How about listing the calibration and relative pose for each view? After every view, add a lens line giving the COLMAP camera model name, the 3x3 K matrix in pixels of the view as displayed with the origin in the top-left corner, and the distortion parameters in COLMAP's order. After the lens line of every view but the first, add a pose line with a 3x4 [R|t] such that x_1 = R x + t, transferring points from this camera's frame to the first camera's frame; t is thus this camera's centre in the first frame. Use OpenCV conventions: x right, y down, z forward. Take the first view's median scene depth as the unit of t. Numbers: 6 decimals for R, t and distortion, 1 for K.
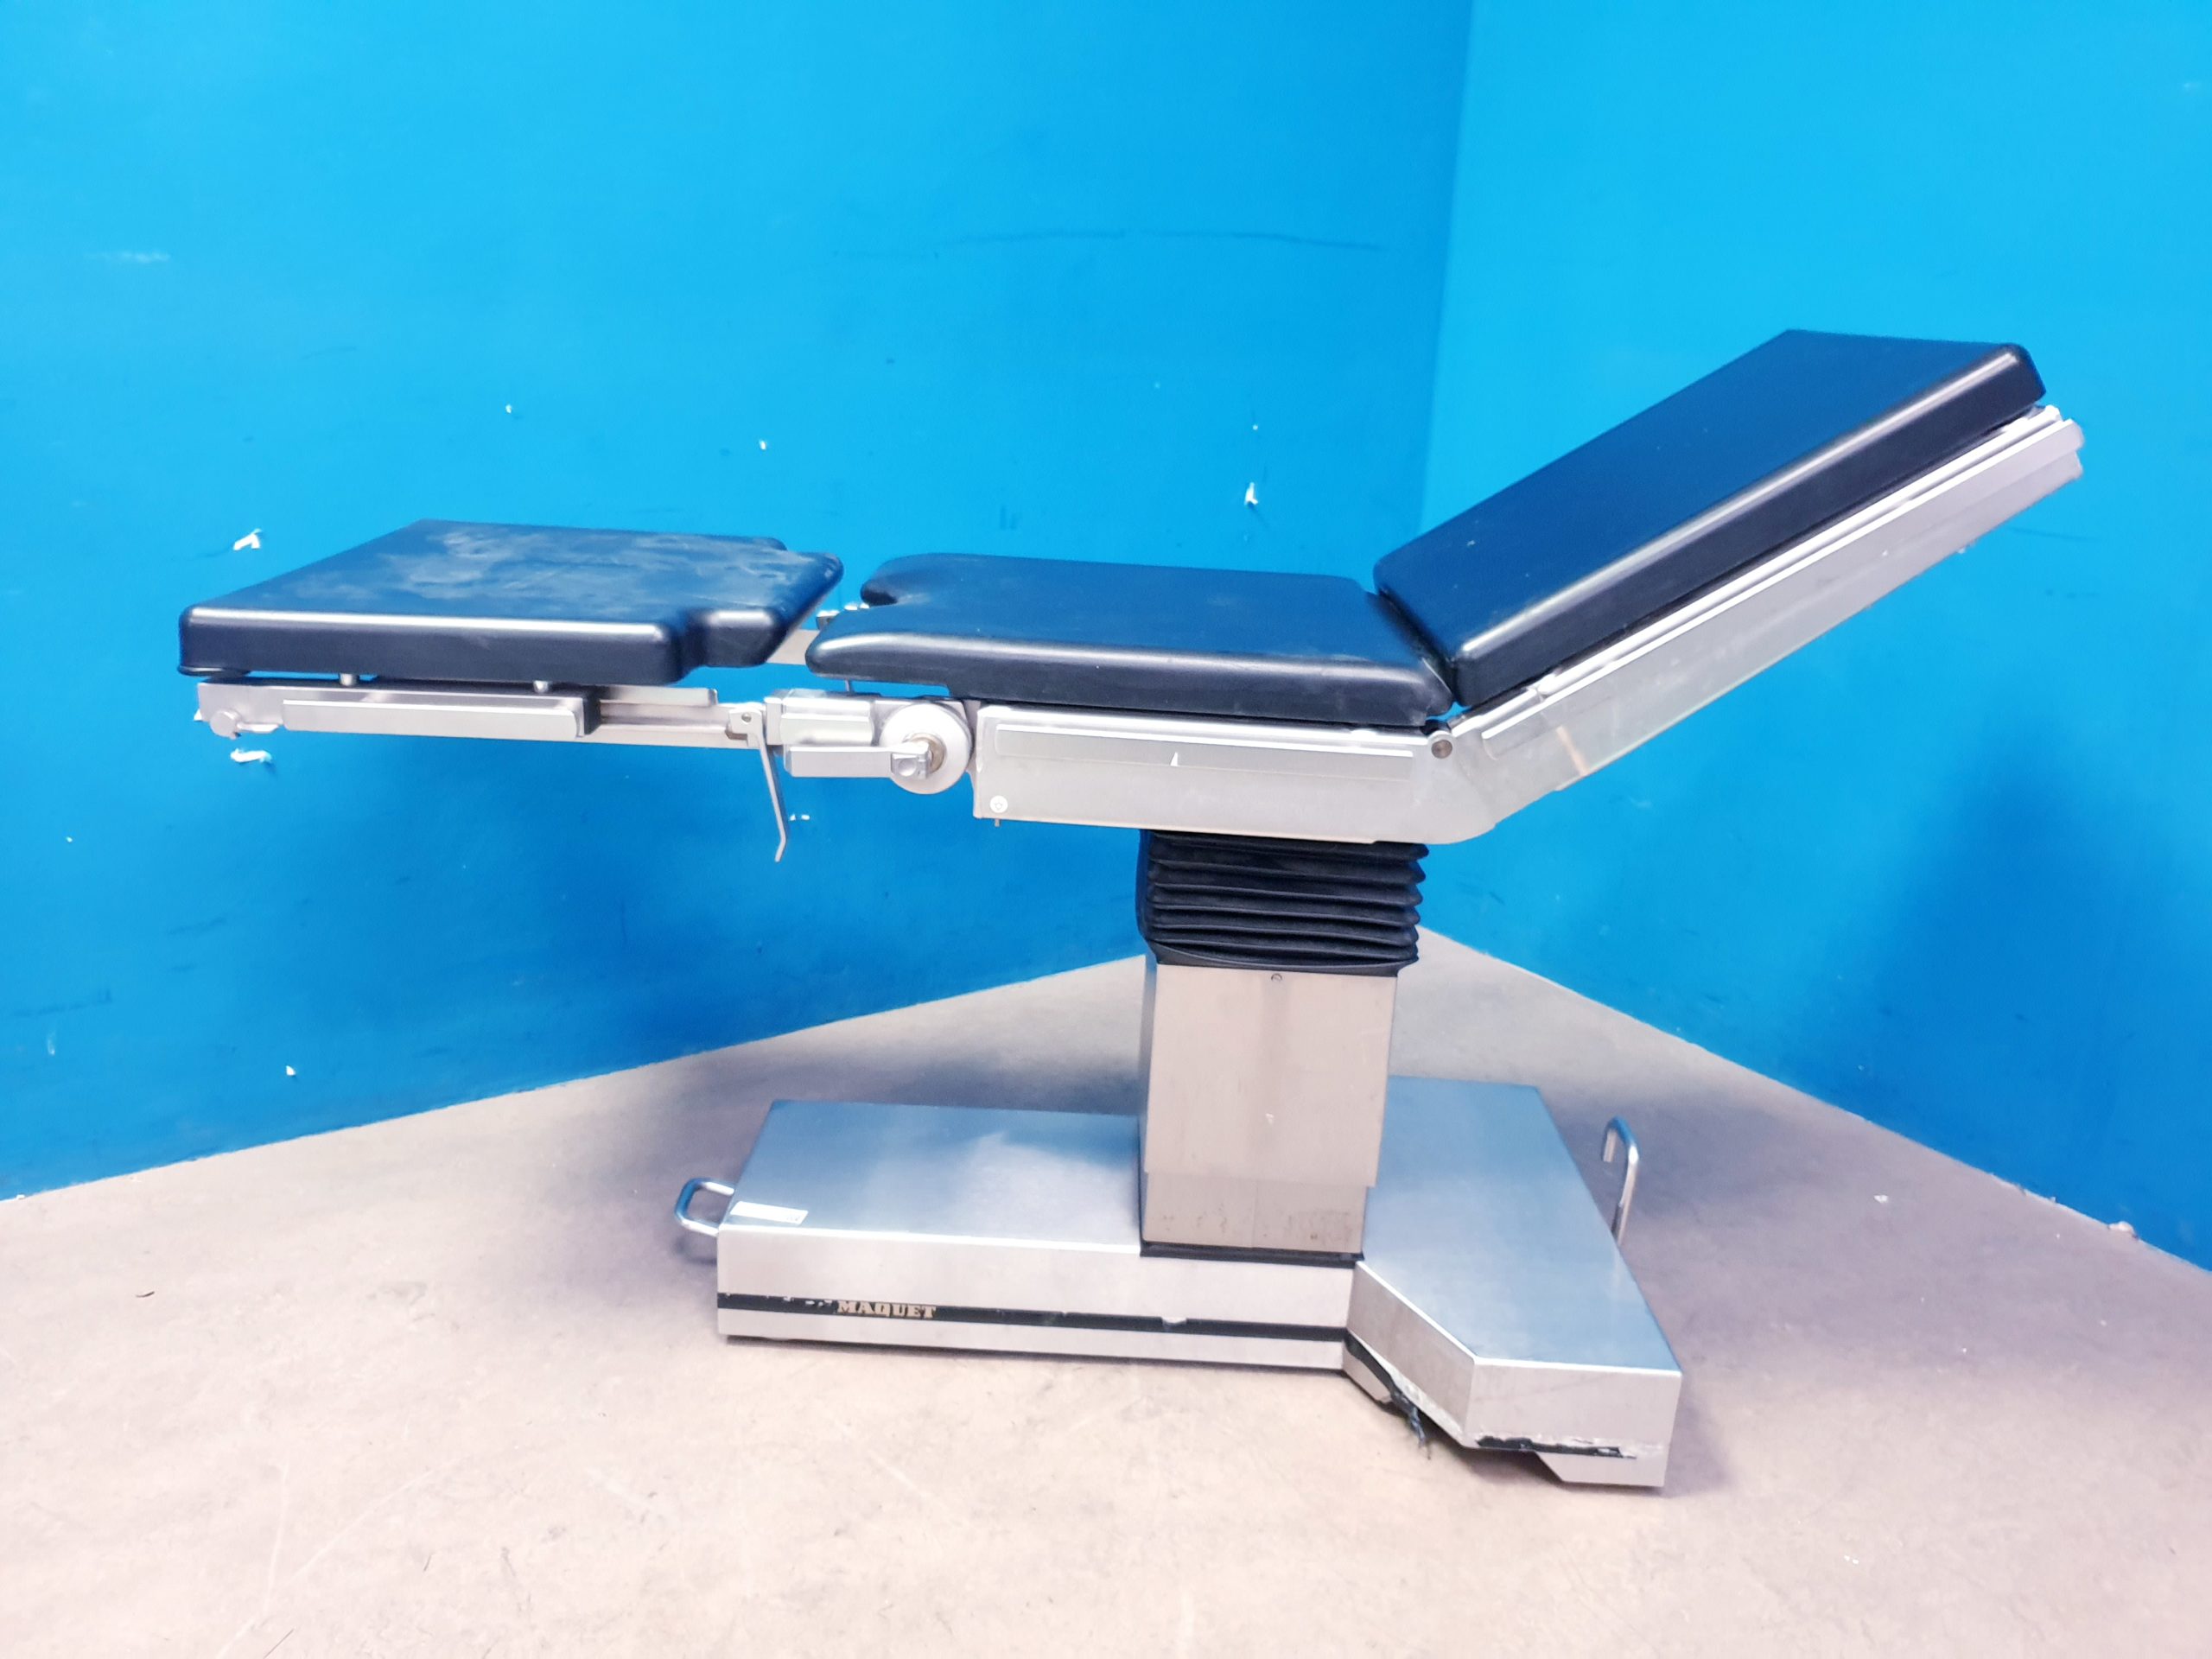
lens RADIAL K [[1787.4, 0, 1100.6], [0, 1787.4, 815.3], [0, 0, 1]] dist [-0.000327, 0.035934]
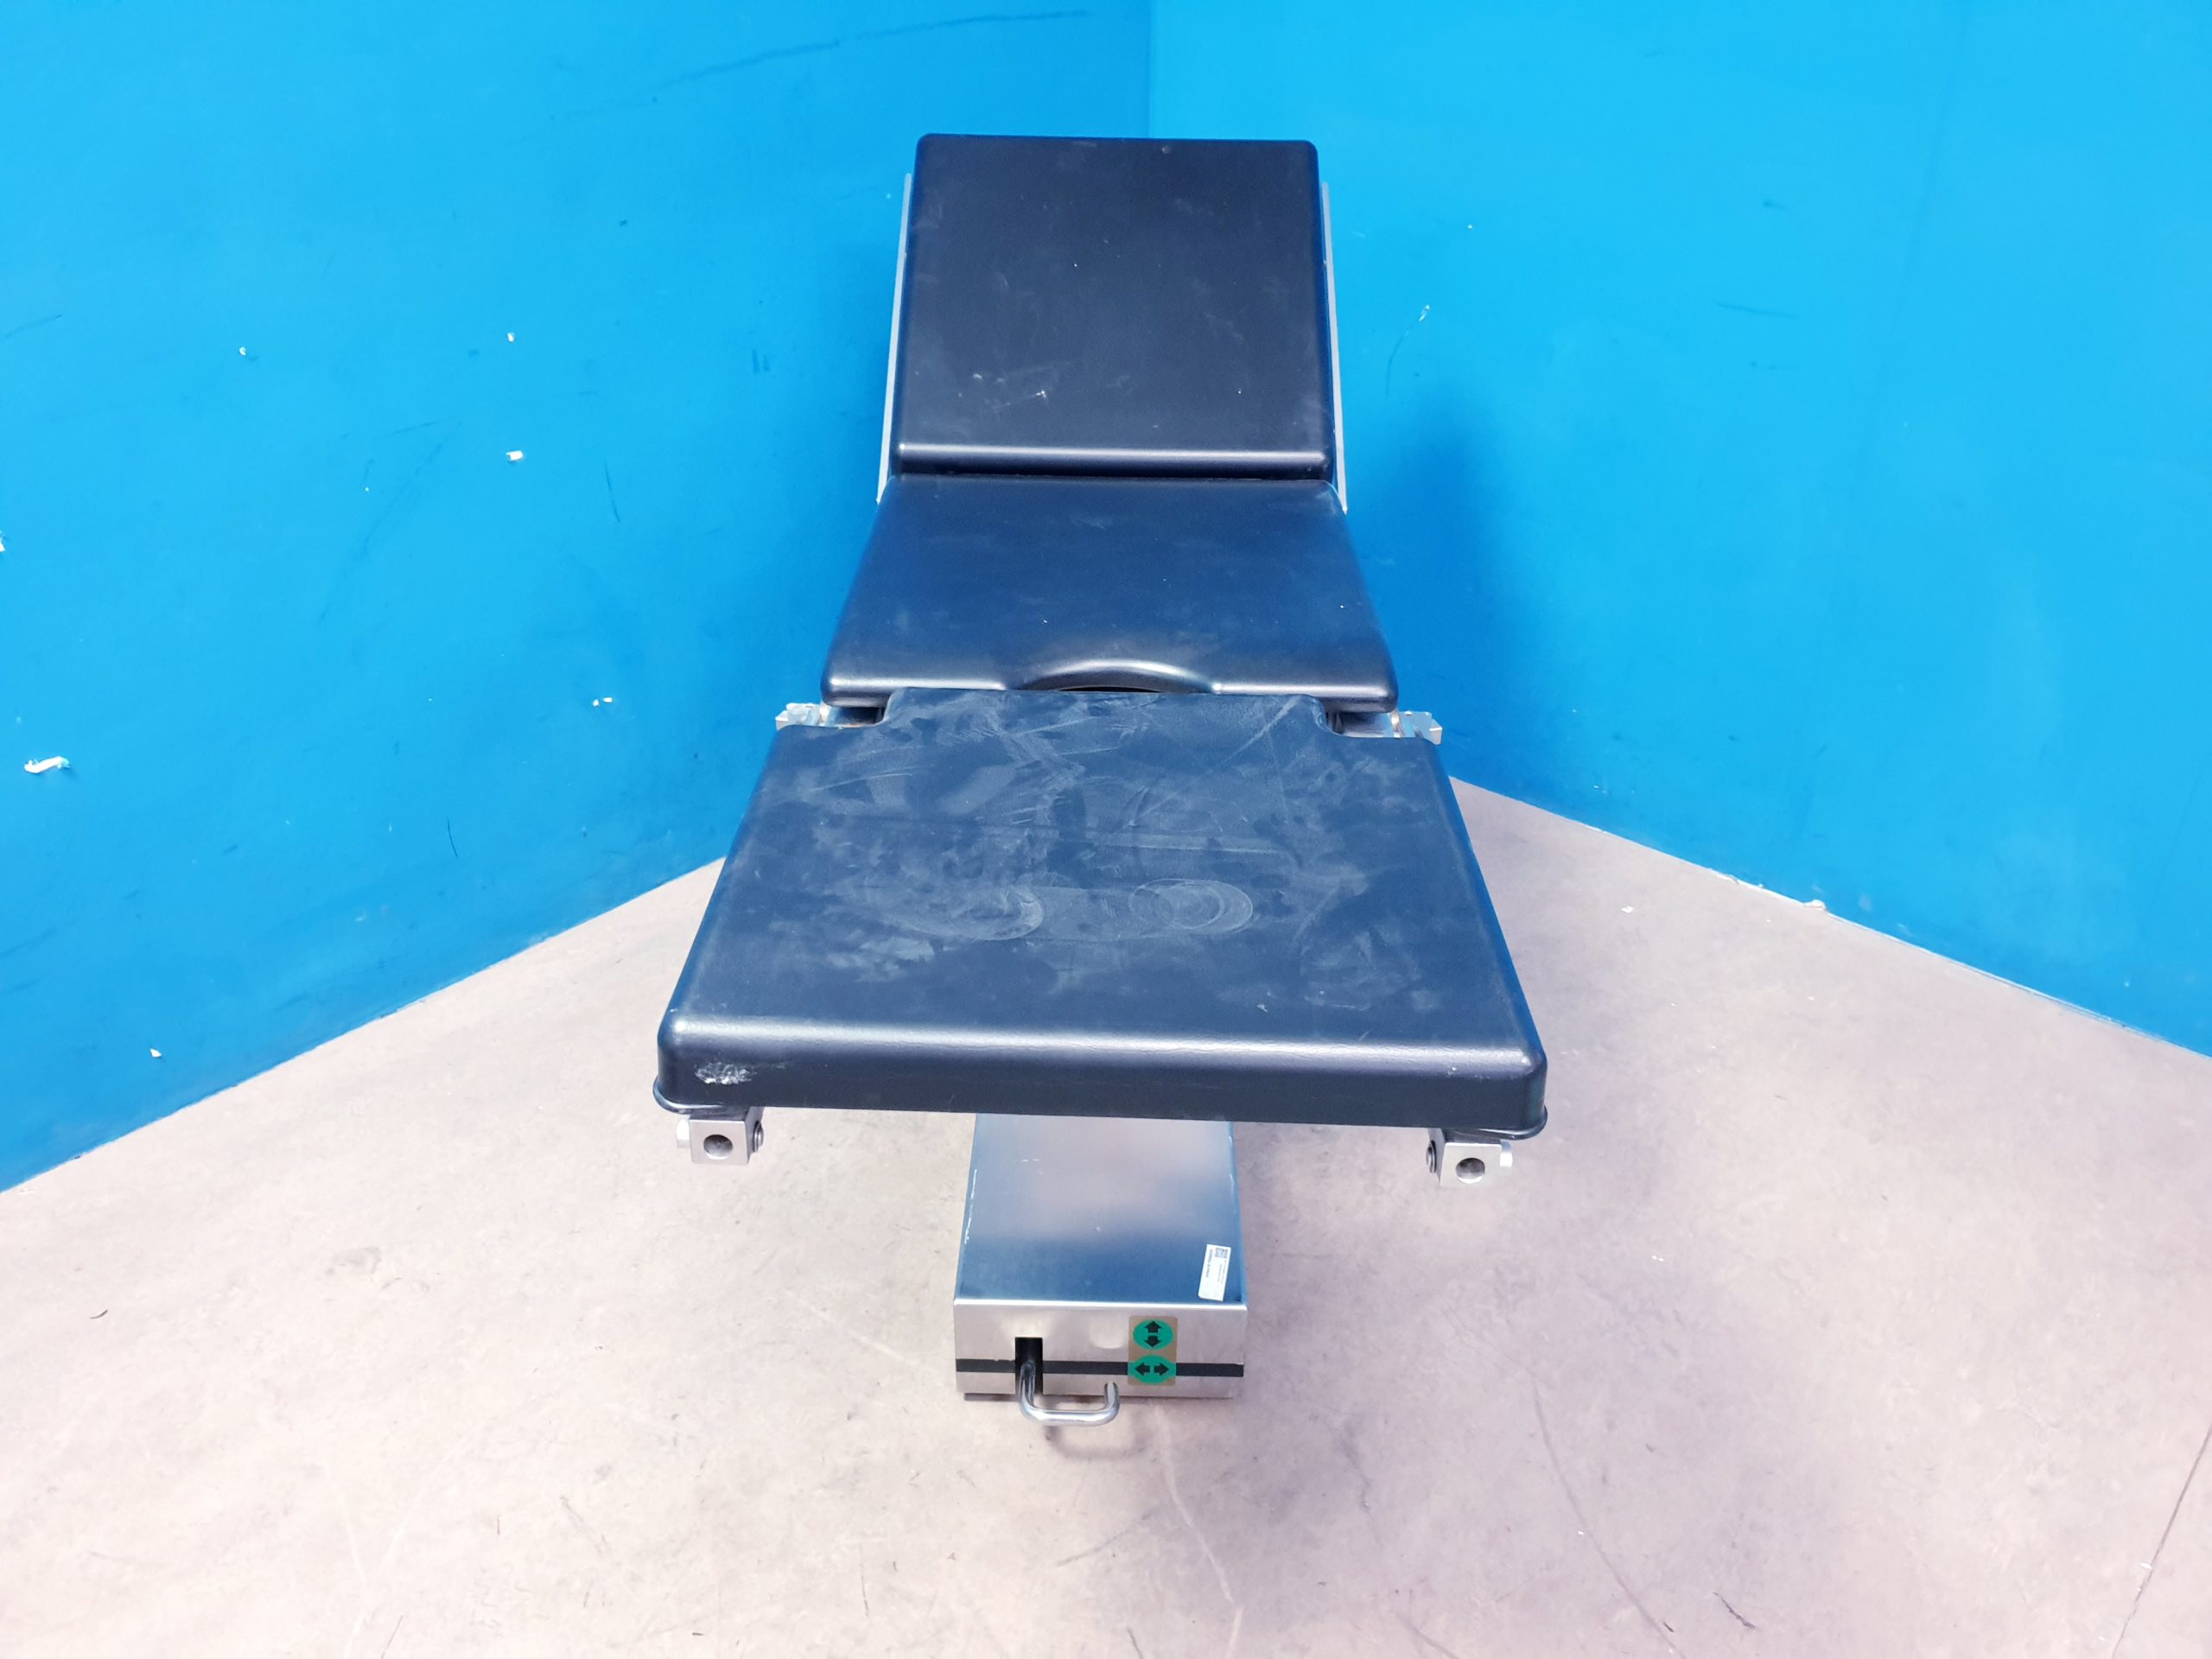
lens RADIAL K [[1787.4, 0, 1100.2], [0, 1787.4, 853.9], [0, 0, 1]] dist [-0.000327, 0.035934]
pose [[0.972875, -0.156108, 0.170716, -0.123660], [0.110670, 0.962130, 0.249114, -0.201833], [-0.203140, -0.223463, 0.953309, -0.041243]]
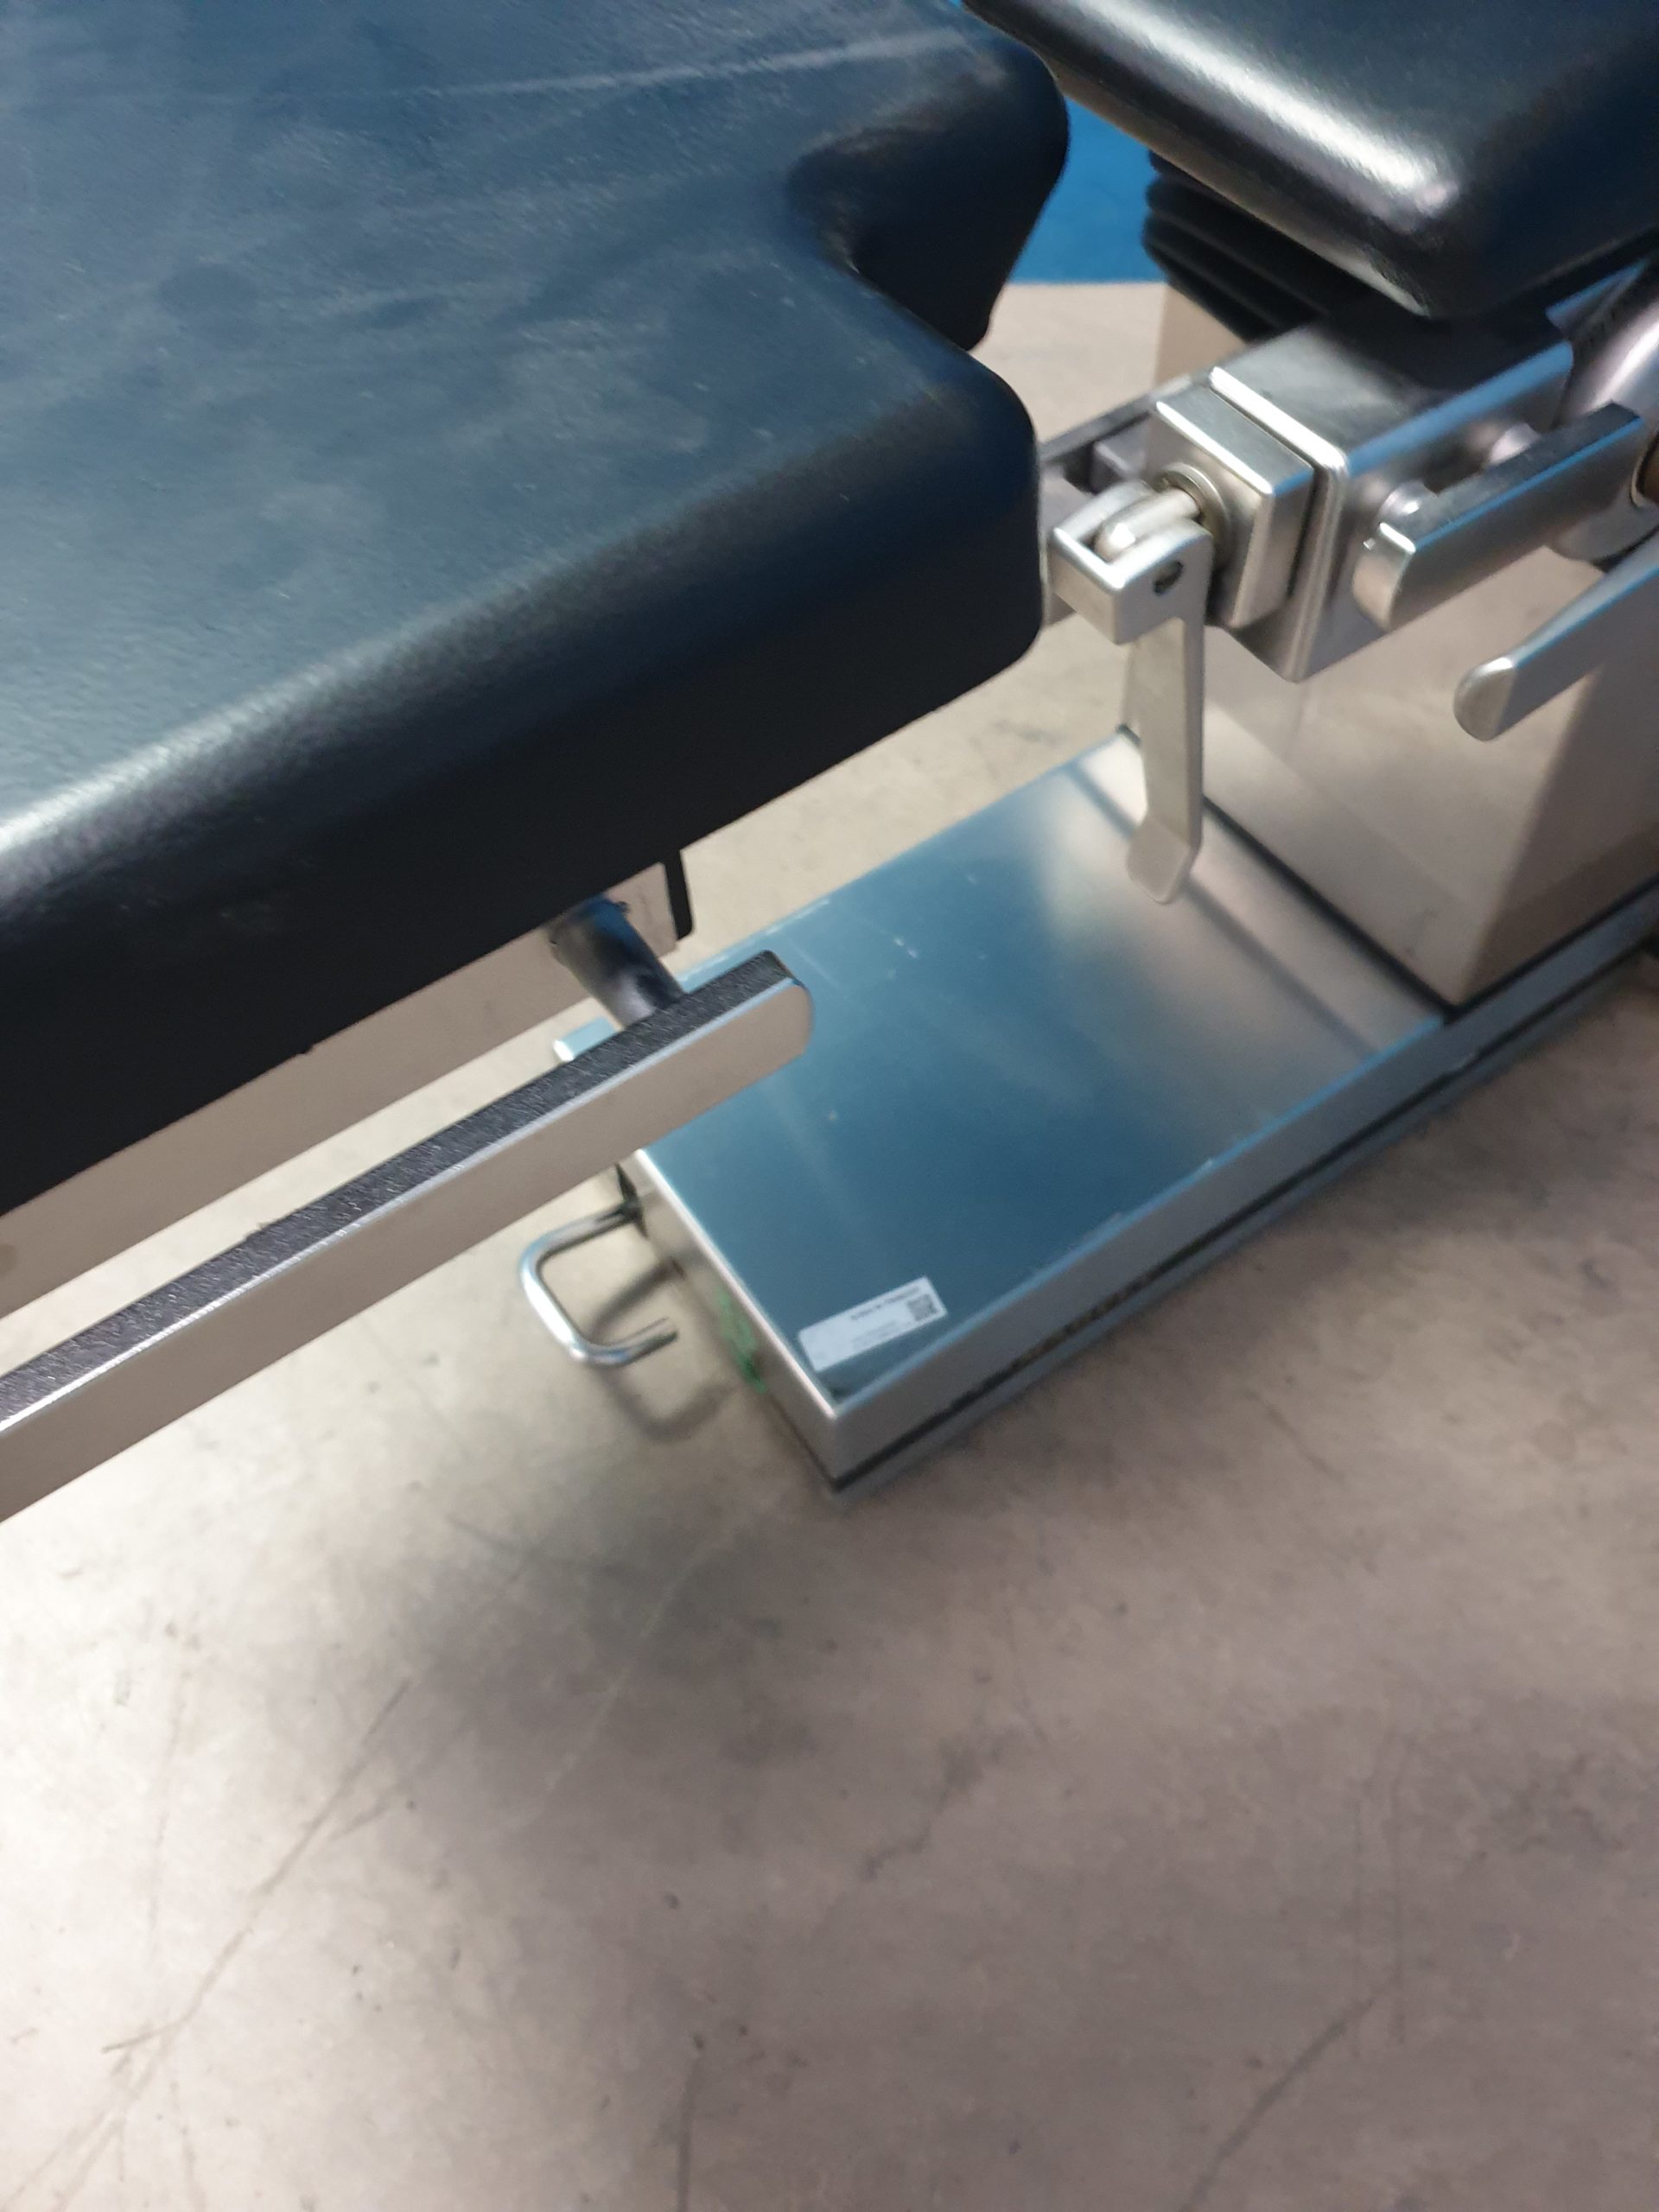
lens RADIAL K [[1787.4, 0, 821.1], [0, 1787.4, 1096.2], [0, 0, 1]] dist [-0.000327, 0.035934]
pose [[0.781625, 0.466260, -0.414324, 0.246073], [-0.124280, 0.767344, 0.629077, -0.084078], [0.611242, -0.440210, 0.657722, 0.565689]]
